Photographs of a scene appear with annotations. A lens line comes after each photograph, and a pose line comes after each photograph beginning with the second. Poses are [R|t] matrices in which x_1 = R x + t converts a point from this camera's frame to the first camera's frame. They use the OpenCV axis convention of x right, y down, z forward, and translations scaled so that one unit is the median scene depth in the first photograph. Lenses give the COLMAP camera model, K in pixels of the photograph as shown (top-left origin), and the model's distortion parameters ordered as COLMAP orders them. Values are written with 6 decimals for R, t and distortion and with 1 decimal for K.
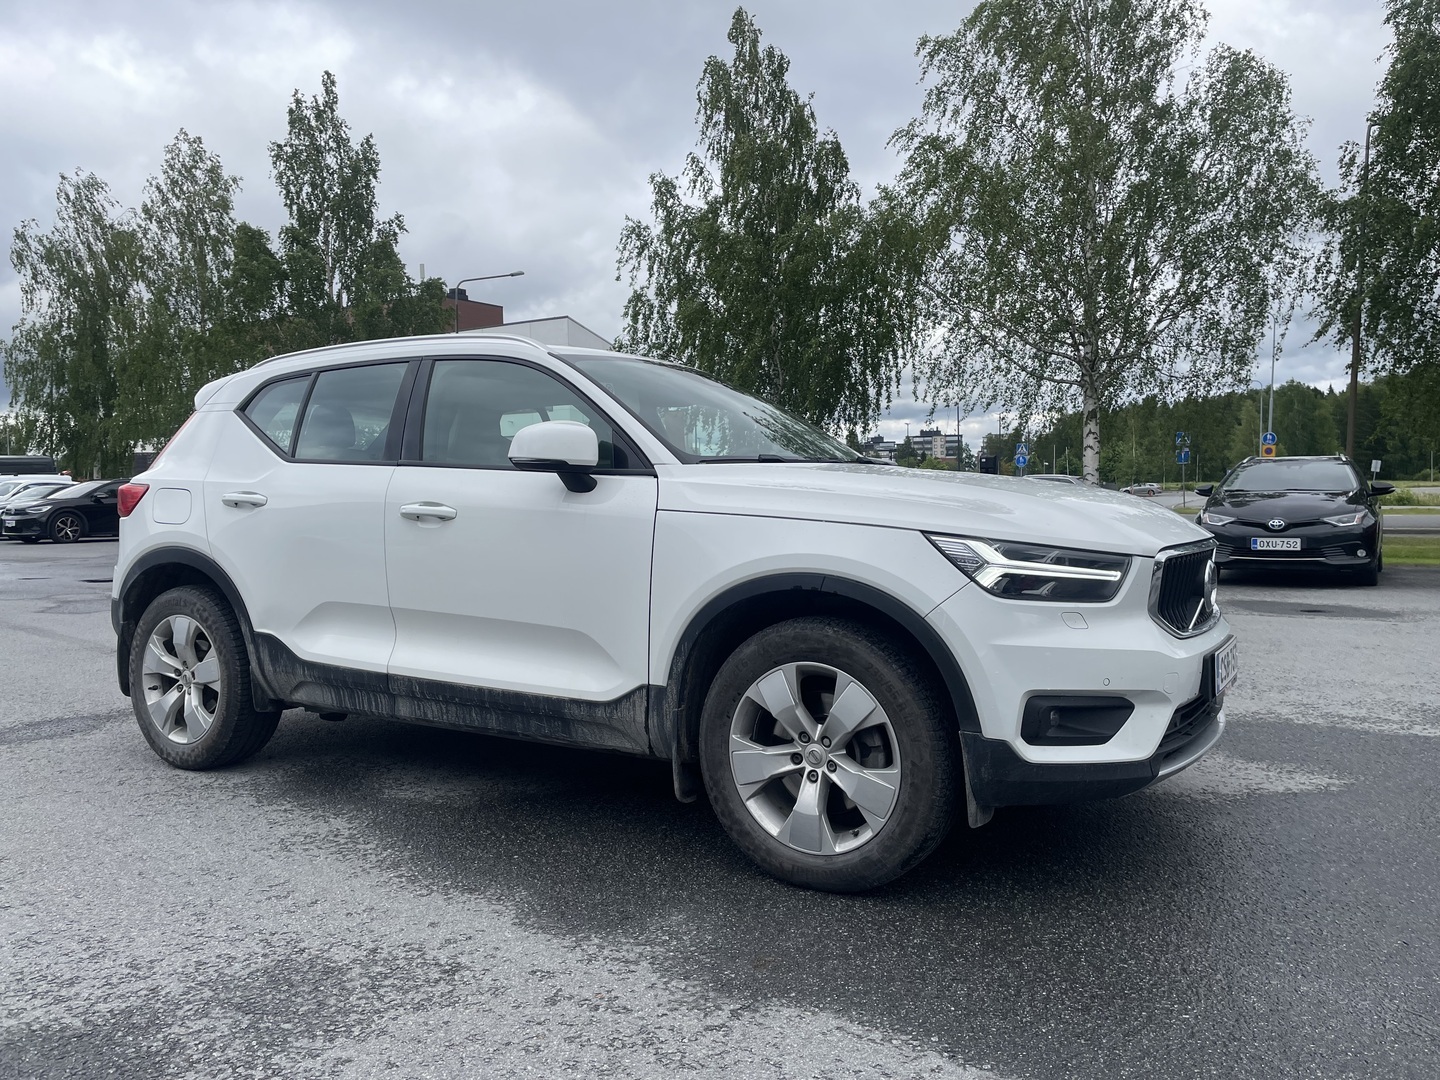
lens RADIAL K [[1083.7, 0, 721.3], [0, 1083.7, 519.7], [0, 0, 1]] dist [0.096968, -0.129022]
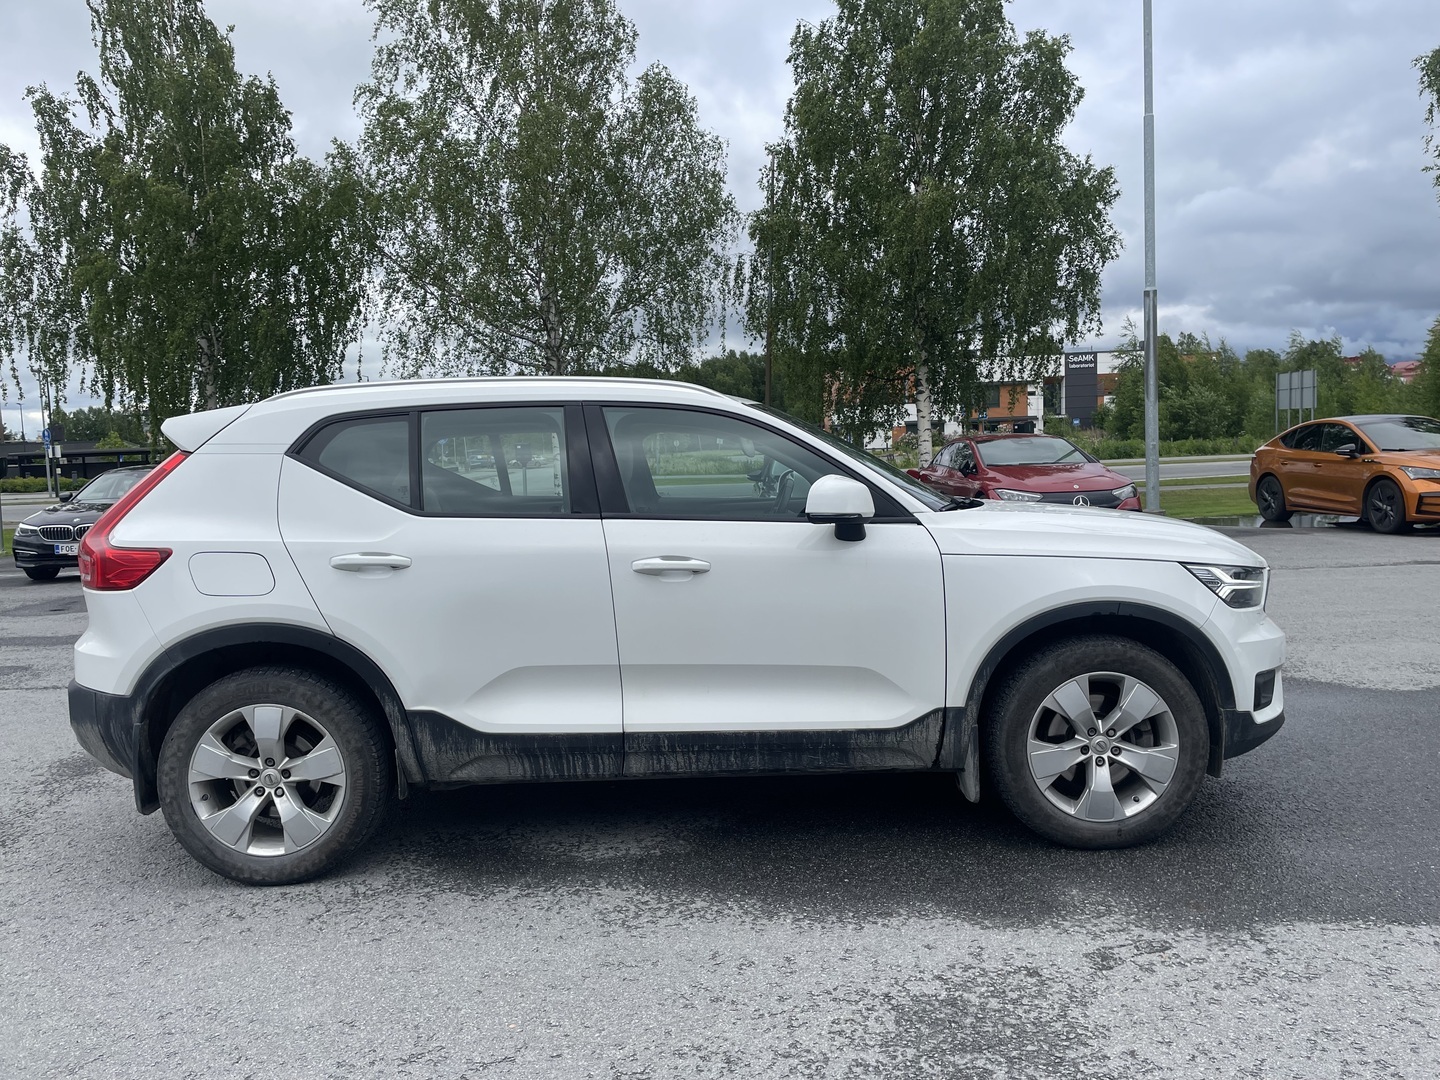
lens RADIAL K [[1087.4, 0, 728.2], [0, 1087.4, 541.8], [0, 0, 1]] dist [0.101639, -0.133098]
pose [[0.844739, -0.062019, 0.531572, -0.871223], [0.036974, 0.997653, 0.057640, -0.098258], [-0.533899, -0.029036, 0.845049, 0.153974]]
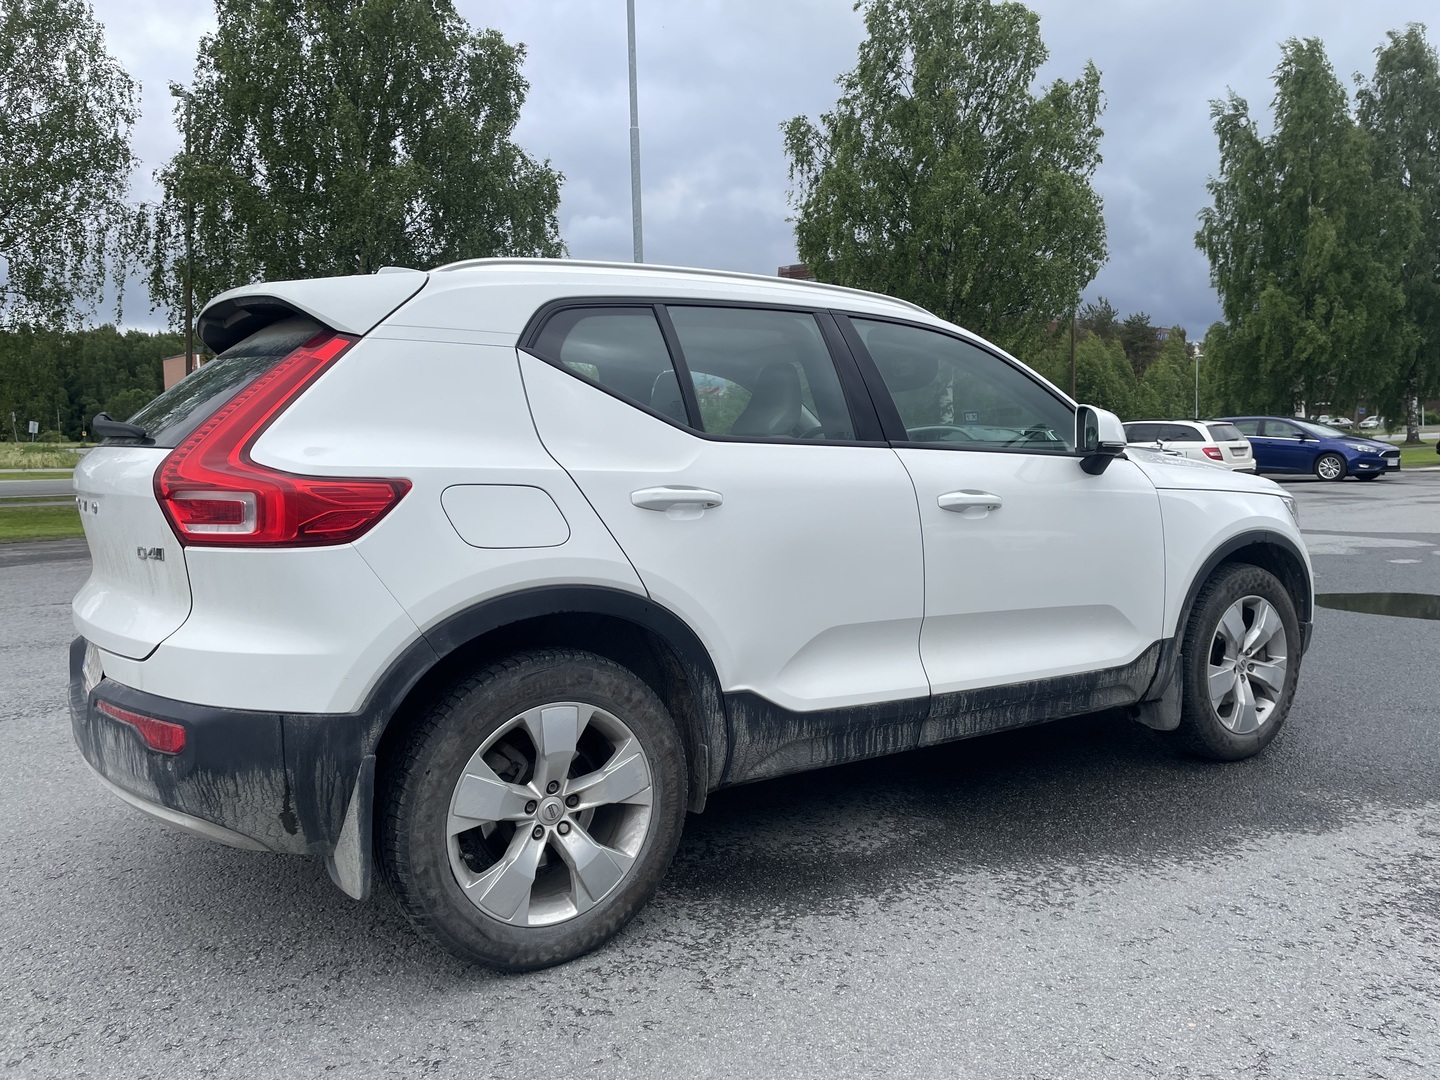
lens RADIAL K [[1087.4, 0, 728.2], [0, 1087.4, 541.8], [0, 0, 1]] dist [0.101639, -0.133098]
pose [[0.419095, -0.078463, 0.904546, -1.332342], [0.027339, 0.996898, 0.073807, -0.052113], [-0.907531, -0.006203, 0.419940, 0.935882]]
